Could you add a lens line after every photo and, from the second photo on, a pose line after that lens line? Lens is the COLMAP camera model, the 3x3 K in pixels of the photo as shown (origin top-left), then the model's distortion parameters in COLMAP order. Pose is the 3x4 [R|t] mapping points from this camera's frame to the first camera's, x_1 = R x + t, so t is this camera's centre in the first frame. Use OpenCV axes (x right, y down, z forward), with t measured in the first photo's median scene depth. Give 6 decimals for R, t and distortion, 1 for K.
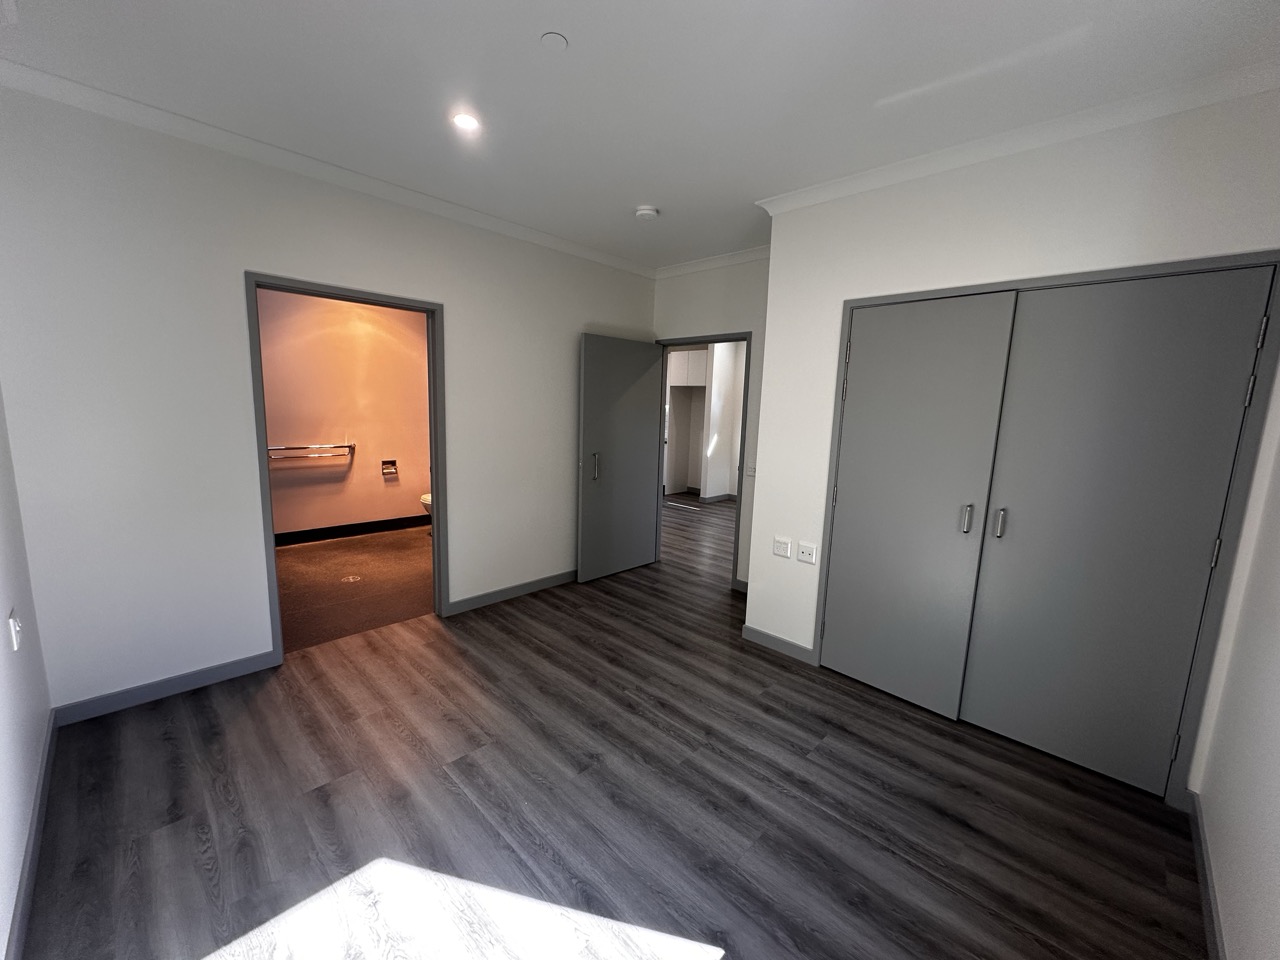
lens RADIAL K [[508.1, 0, 630.4], [0, 508.1, 483.2], [0, 0, 1]] dist [-0.002094, -0.000150]
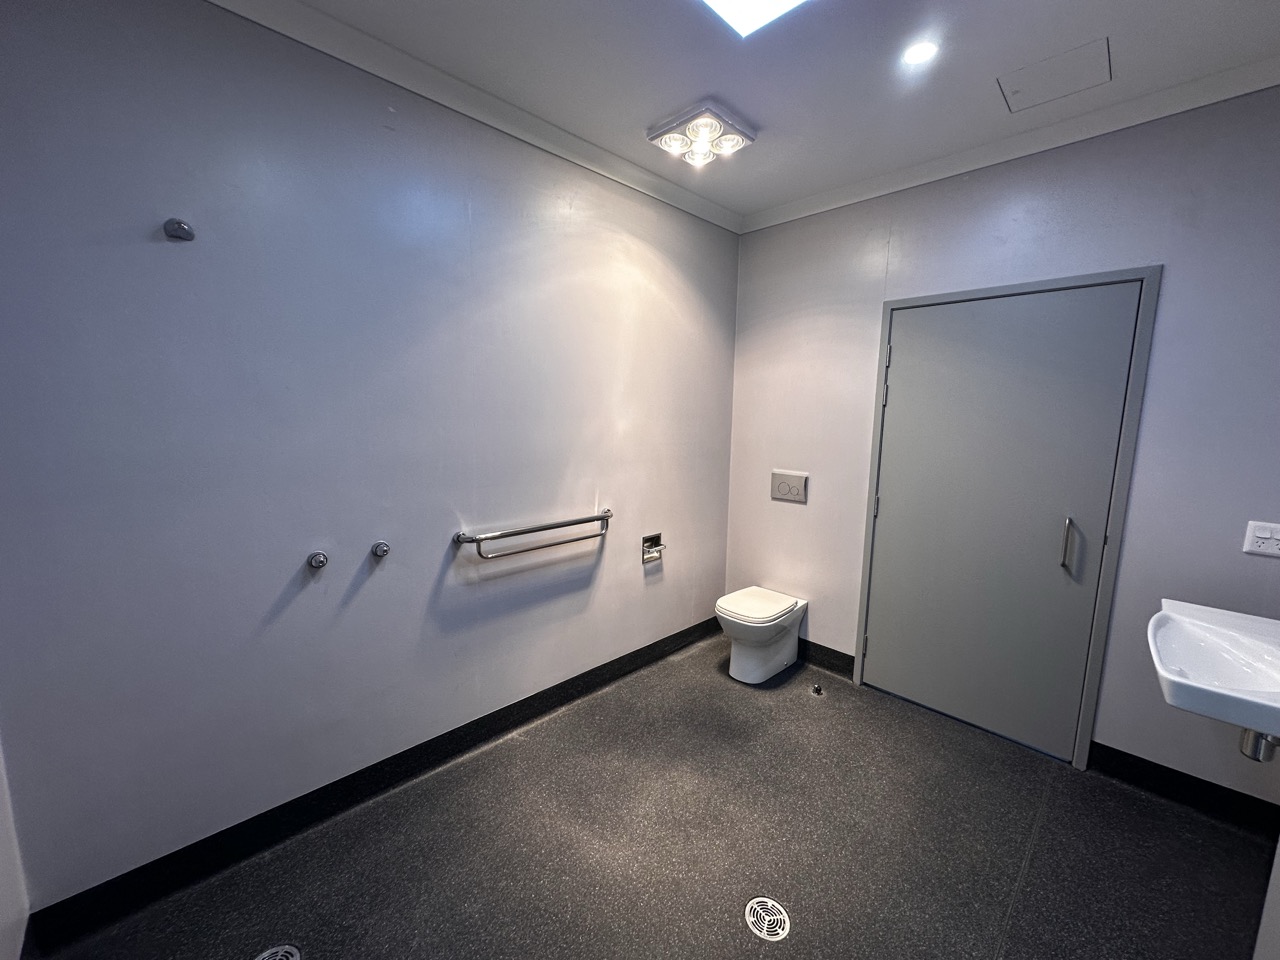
lens RADIAL K [[508.1, 0, 639.7], [0, 508.1, 474.8], [0, 0, 1]] dist [-0.002094, -0.000150]
pose [[0.999878, -0.014132, -0.006712, -0.495409], [0.013923, 0.999445, -0.030247, -0.094275], [0.007136, 0.030149, 0.999520, 0.483916]]
